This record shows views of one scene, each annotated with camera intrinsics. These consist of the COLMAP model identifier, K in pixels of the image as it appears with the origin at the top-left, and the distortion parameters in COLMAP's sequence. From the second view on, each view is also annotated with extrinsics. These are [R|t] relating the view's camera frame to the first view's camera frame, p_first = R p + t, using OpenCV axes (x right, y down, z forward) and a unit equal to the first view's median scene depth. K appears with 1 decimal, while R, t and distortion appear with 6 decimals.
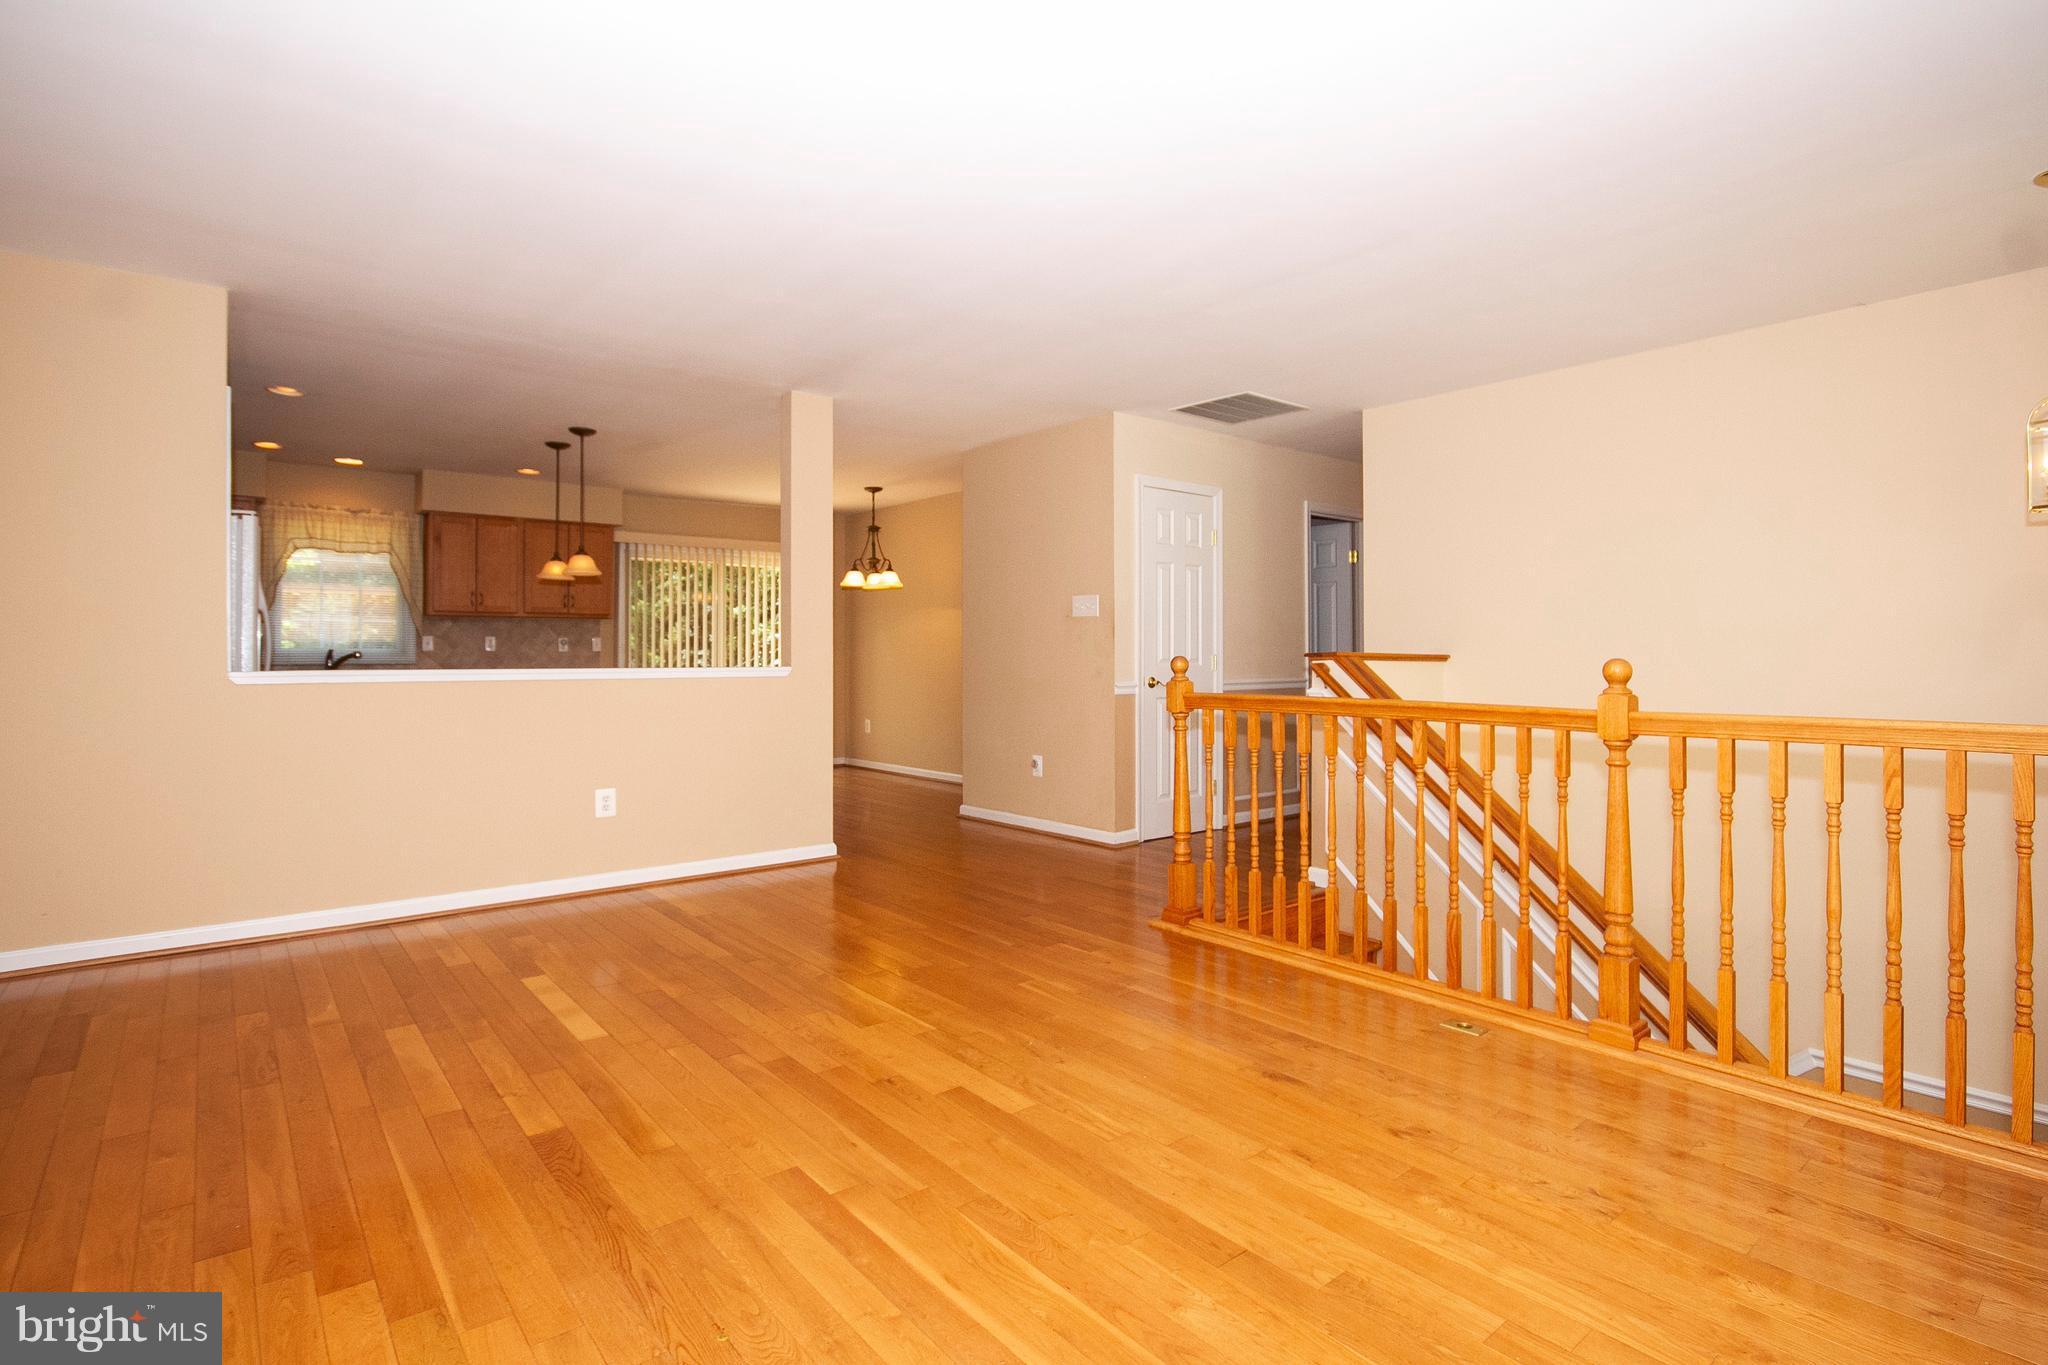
lens RADIAL K [[1008.0, 0, 1020.1], [0, 1008.0, 649.0], [0, 0, 1]] dist [-0.002369, 0.000384]
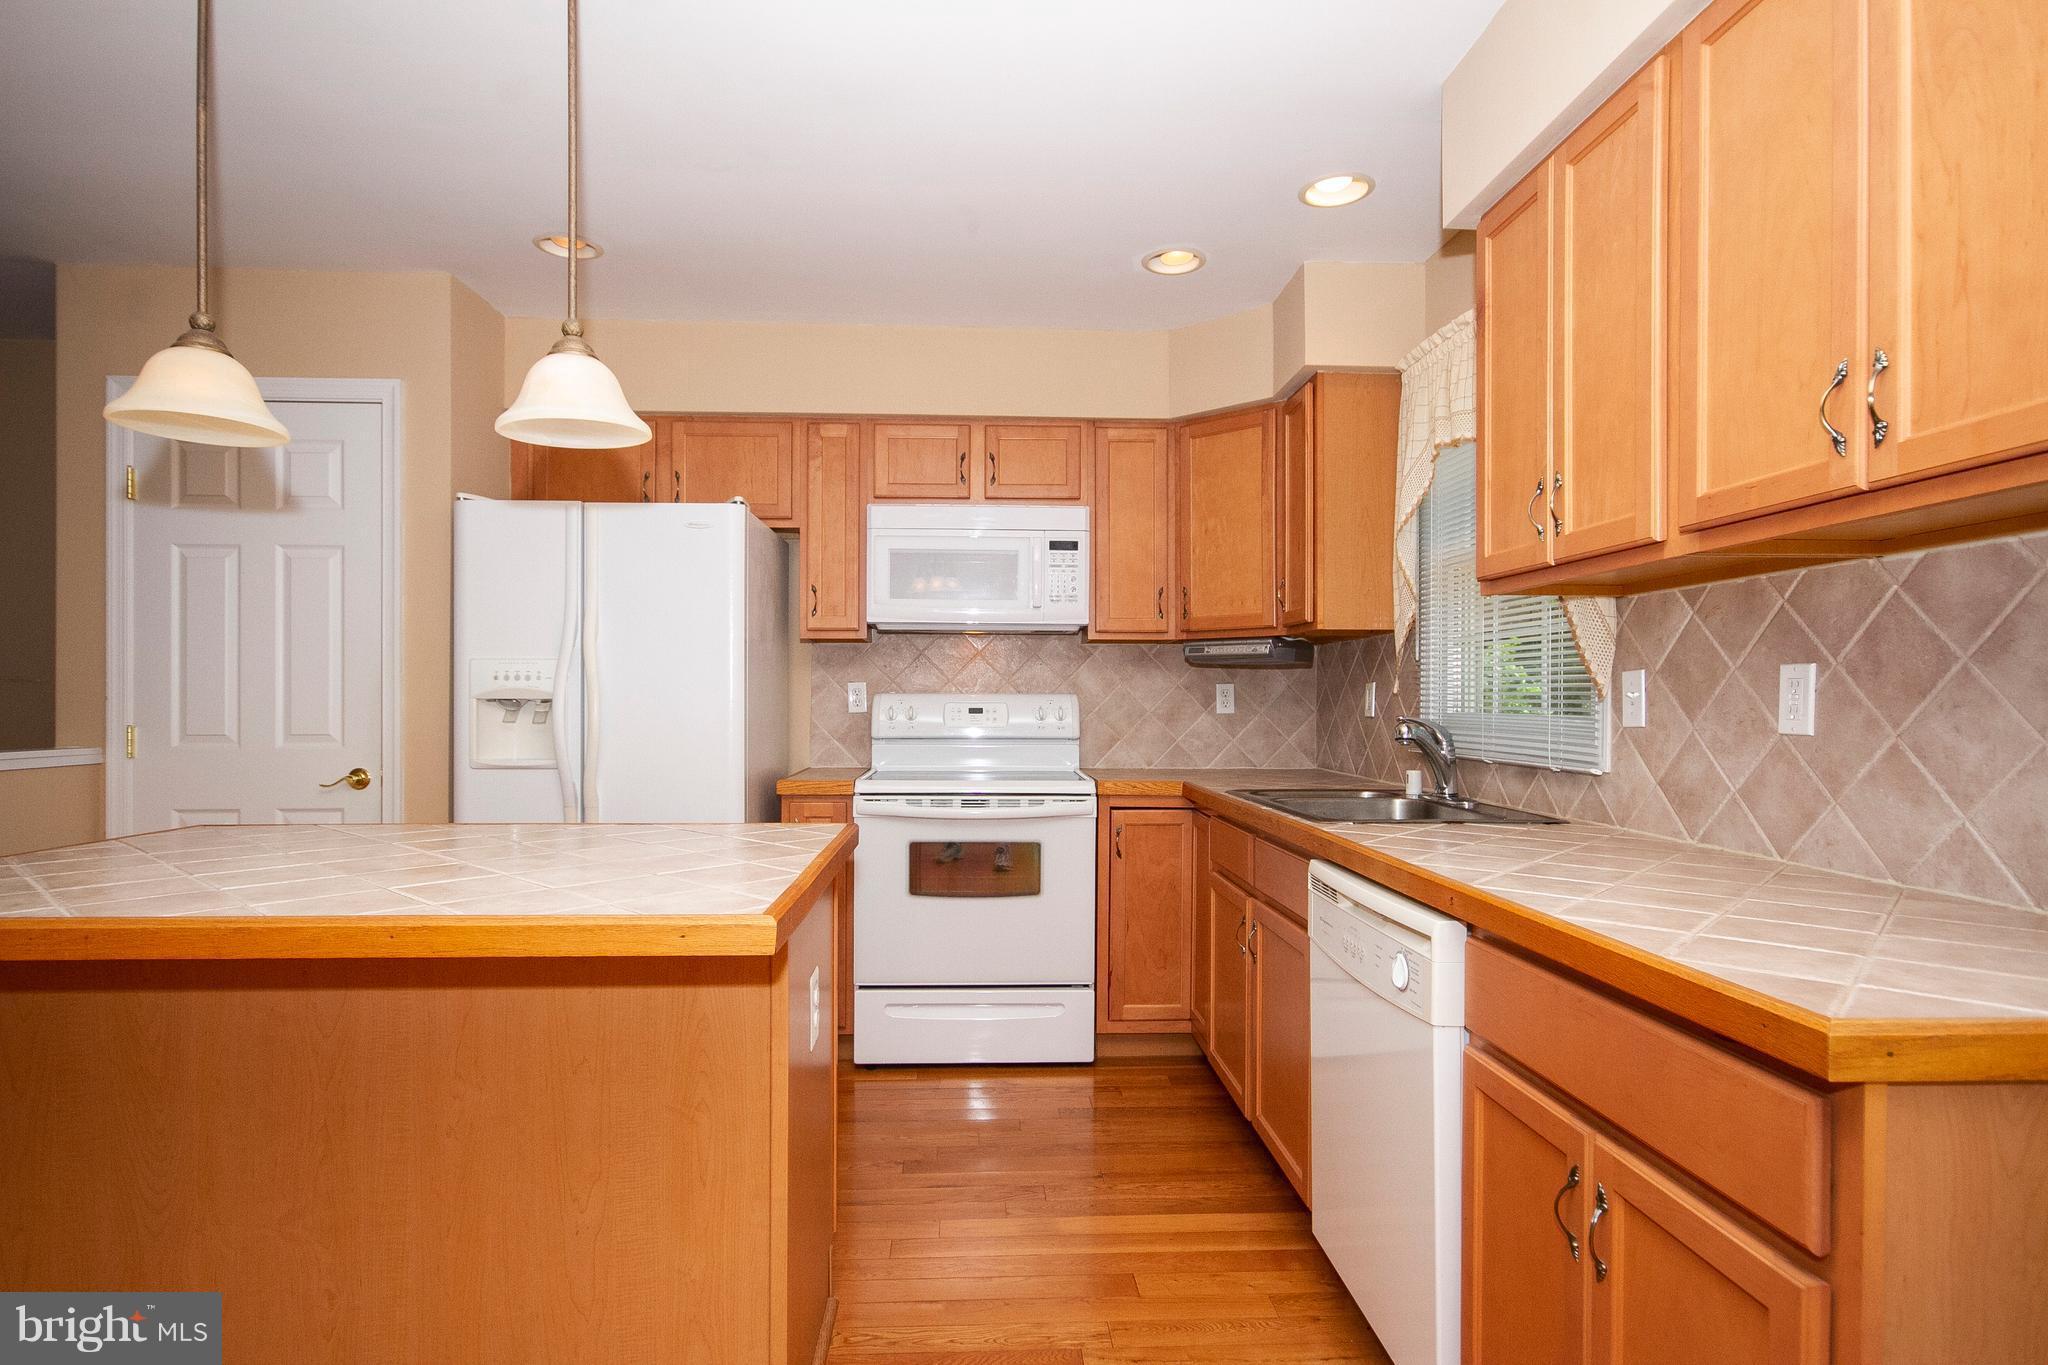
lens RADIAL K [[1071.7, 0, 1025.8], [0, 1071.7, 700.4], [0, 0, 1]] dist [-0.004273, -0.000207]
pose [[-0.584898, -0.001982, -0.811104, -0.531598], [-0.005123, 0.999986, 0.001250, -0.008736], [0.811091, 0.004886, -0.584900, 2.065624]]
